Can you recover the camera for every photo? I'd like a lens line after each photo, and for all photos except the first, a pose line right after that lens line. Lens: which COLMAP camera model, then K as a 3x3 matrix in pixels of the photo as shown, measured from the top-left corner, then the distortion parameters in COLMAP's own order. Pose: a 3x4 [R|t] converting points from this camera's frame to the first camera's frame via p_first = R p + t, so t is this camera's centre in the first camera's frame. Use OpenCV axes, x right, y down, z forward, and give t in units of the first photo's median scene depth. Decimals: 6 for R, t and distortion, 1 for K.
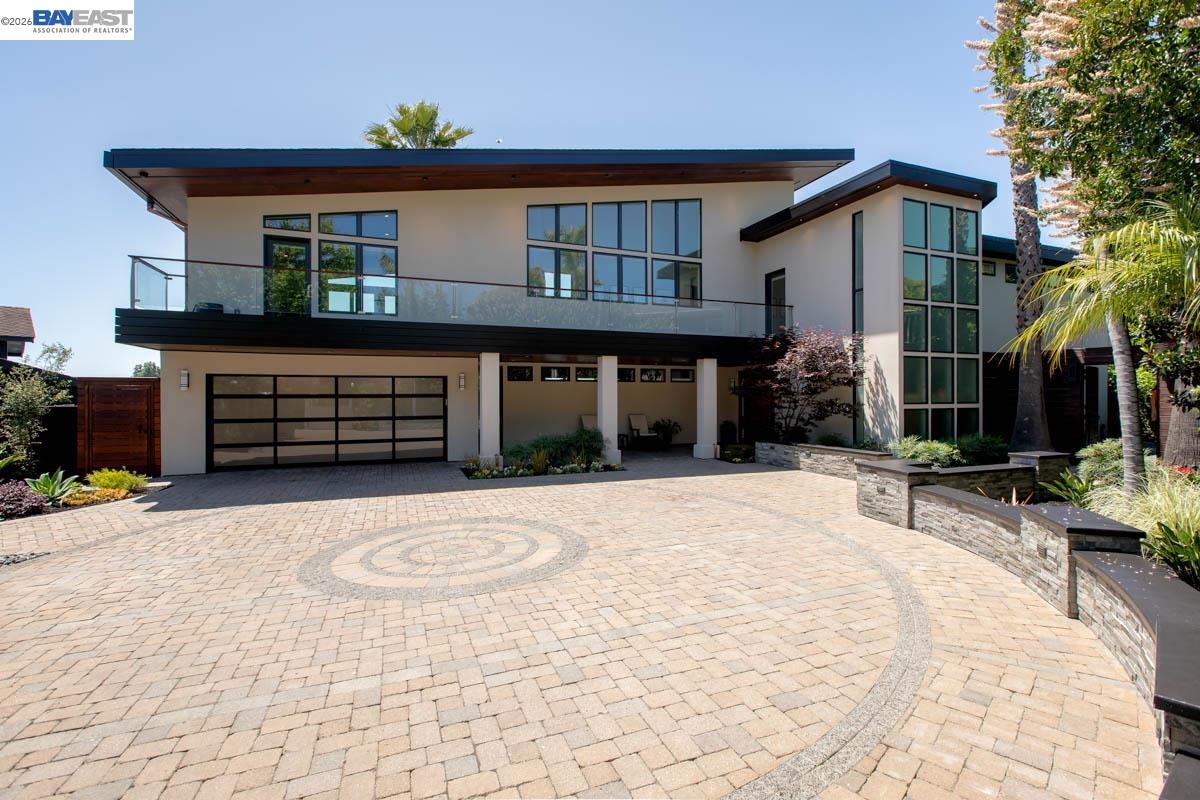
lens RADIAL K [[541.2, 0, 599.8], [0, 541.2, 392.7], [0, 0, 1]] dist [0.001165, 0.000435]
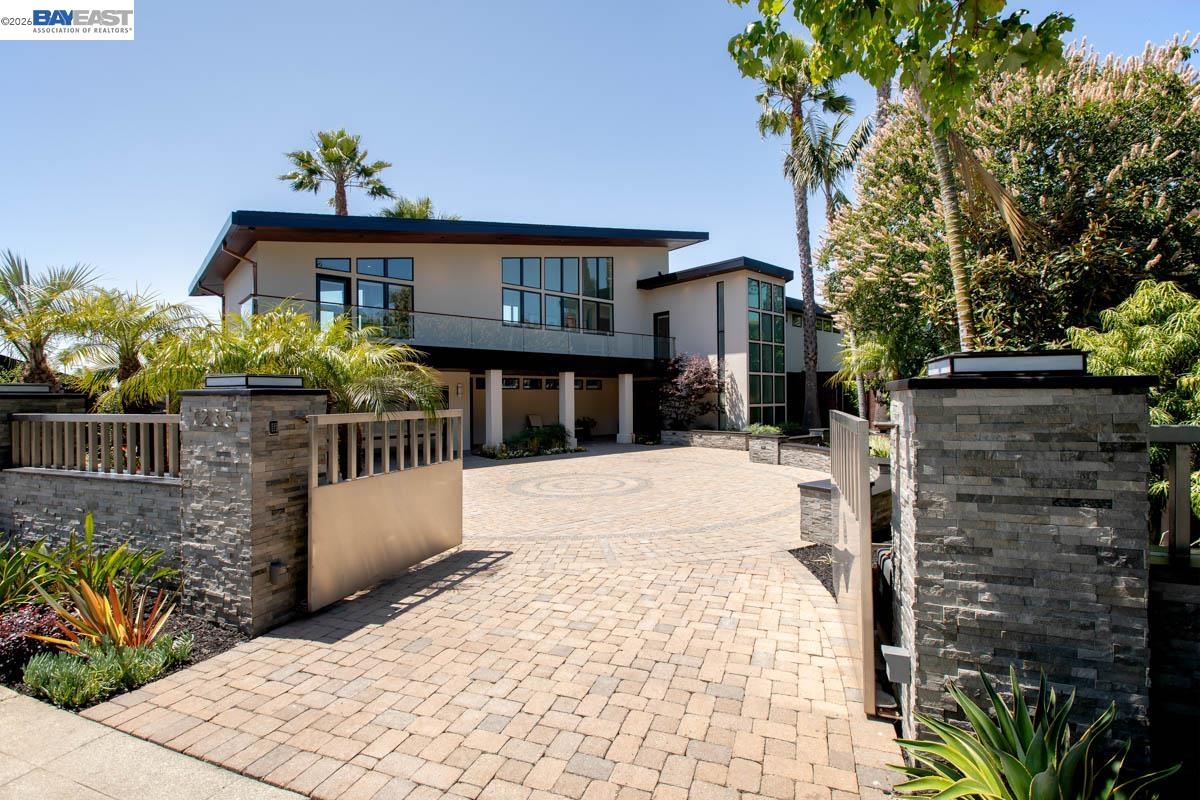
lens RADIAL K [[541.2, 0, 599.8], [0, 541.2, 392.7], [0, 0, 1]] dist [0.001165, 0.000435]
pose [[0.940390, -0.002391, 0.340090, -0.387146], [0.004502, 0.999975, -0.005419, -0.005704], [-0.340069, 0.006627, 0.940377, -0.353956]]
